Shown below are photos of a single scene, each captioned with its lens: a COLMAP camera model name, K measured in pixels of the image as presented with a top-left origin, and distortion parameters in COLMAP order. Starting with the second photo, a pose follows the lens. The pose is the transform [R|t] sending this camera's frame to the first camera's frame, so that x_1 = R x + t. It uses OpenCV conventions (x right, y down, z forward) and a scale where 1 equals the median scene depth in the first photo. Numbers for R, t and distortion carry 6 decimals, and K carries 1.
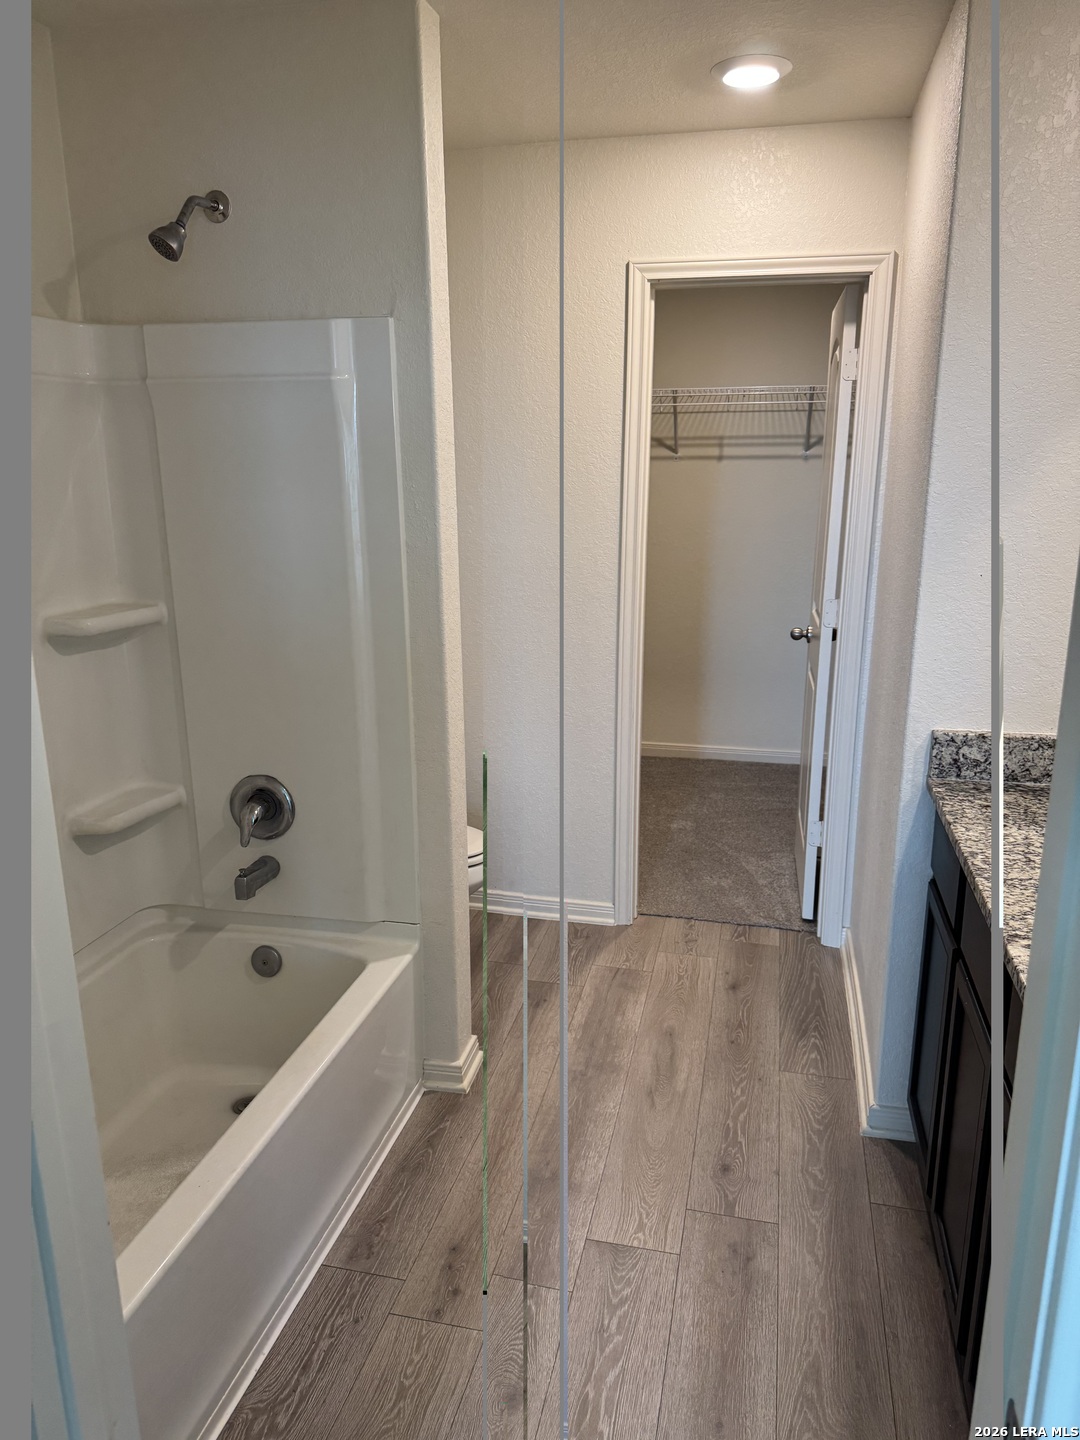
lens RADIAL K [[1032.1, 0, 662.0], [0, 1032.1, 743.3], [0, 0, 1]] dist [0.197458, -0.002143]
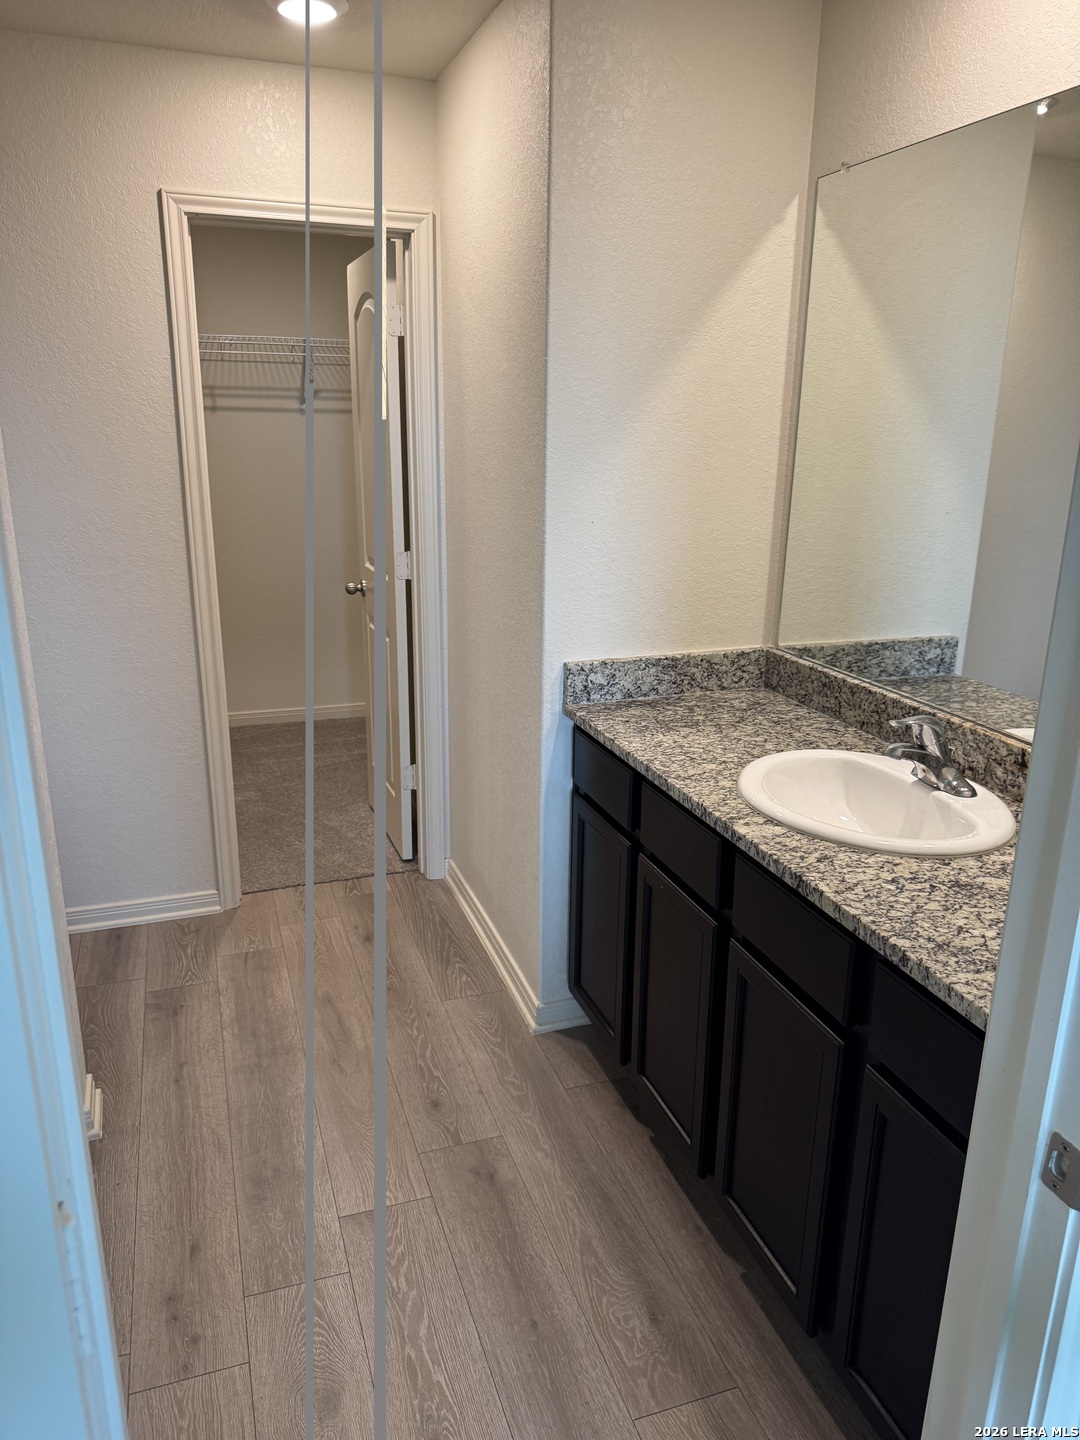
lens RADIAL K [[986.8, 0, 540.0], [0, 986.8, 720.0], [0, 0, 1]] dist [0.292418, -0.151403]
pose [[0.892110, -0.146652, 0.427356, -0.200251], [0.134438, 0.989176, 0.058806, -0.015420], [-0.431354, 0.004992, 0.902169, 0.045564]]
